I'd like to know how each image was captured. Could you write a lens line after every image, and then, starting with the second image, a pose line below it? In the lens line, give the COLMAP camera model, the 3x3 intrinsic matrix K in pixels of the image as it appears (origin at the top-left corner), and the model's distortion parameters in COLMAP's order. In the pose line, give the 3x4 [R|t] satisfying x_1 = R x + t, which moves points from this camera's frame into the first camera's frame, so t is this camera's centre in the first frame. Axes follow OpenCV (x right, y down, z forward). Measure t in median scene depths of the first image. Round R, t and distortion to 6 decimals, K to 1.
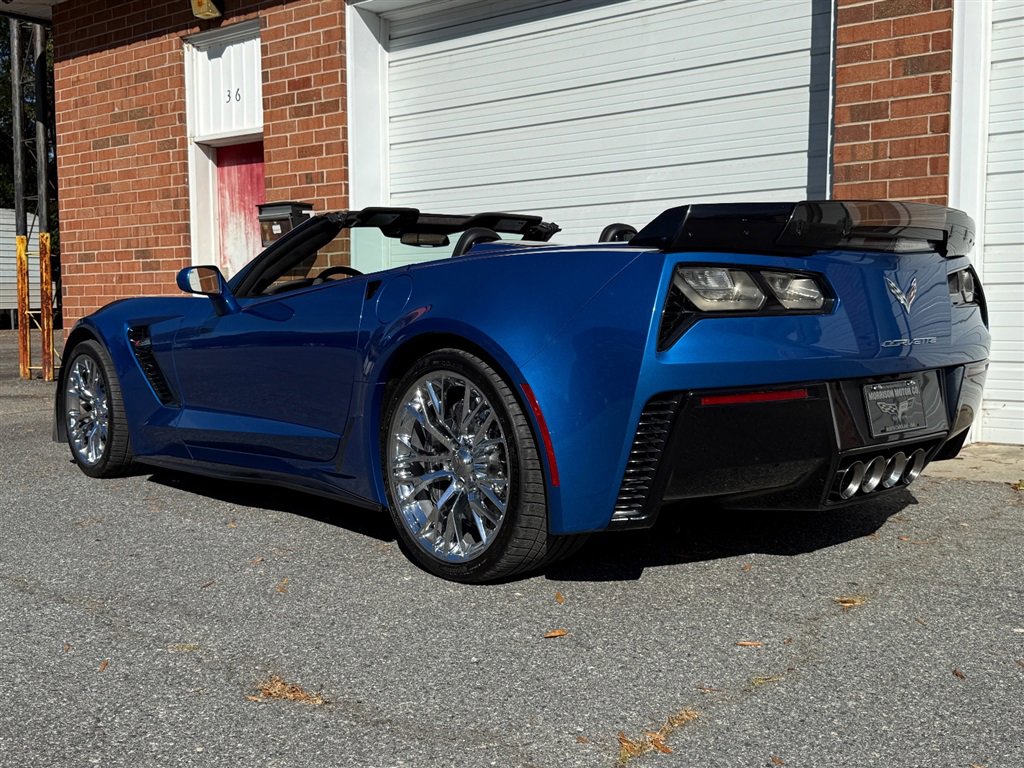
lens RADIAL K [[1077.0, 0, 512.0], [0, 1077.0, 384.0], [0, 0, 1]] dist [0.217623, -0.548788]
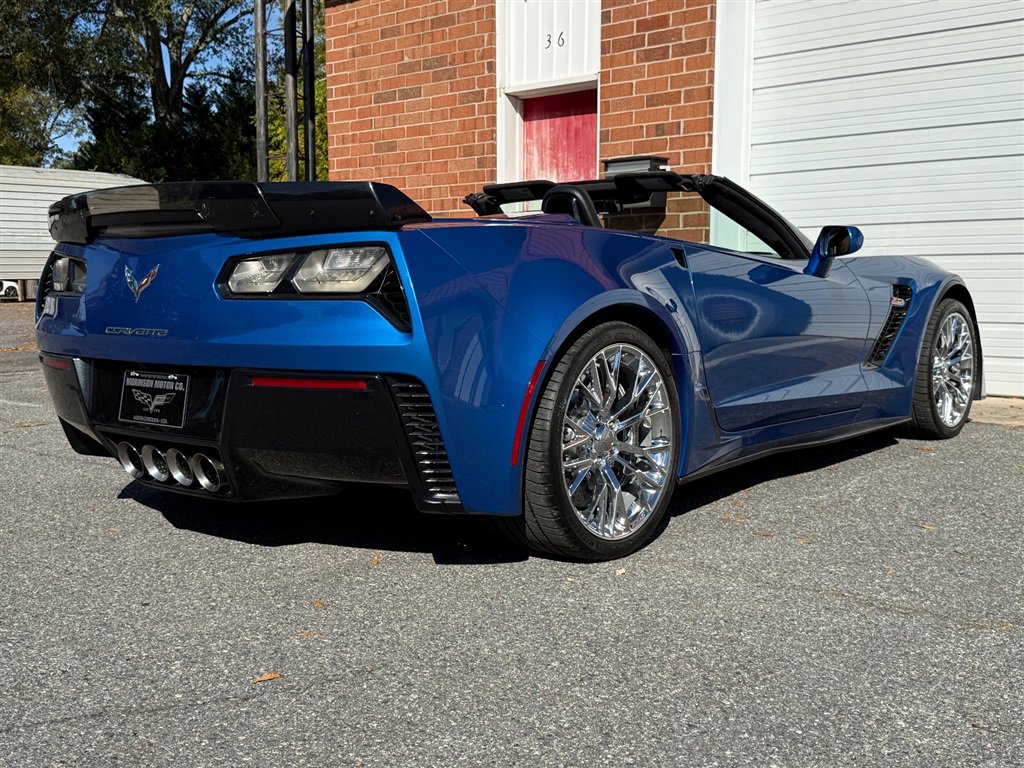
lens RADIAL K [[1136.9, 0, 512.0], [0, 1136.9, 384.0], [0, 0, 1]] dist [0.240145, -0.614247]
pose [[0.997997, 0.011803, -0.062155, -0.246662], [-0.010680, 0.999774, 0.018367, 0.004546], [0.062358, -0.017666, 0.997897, 0.042699]]
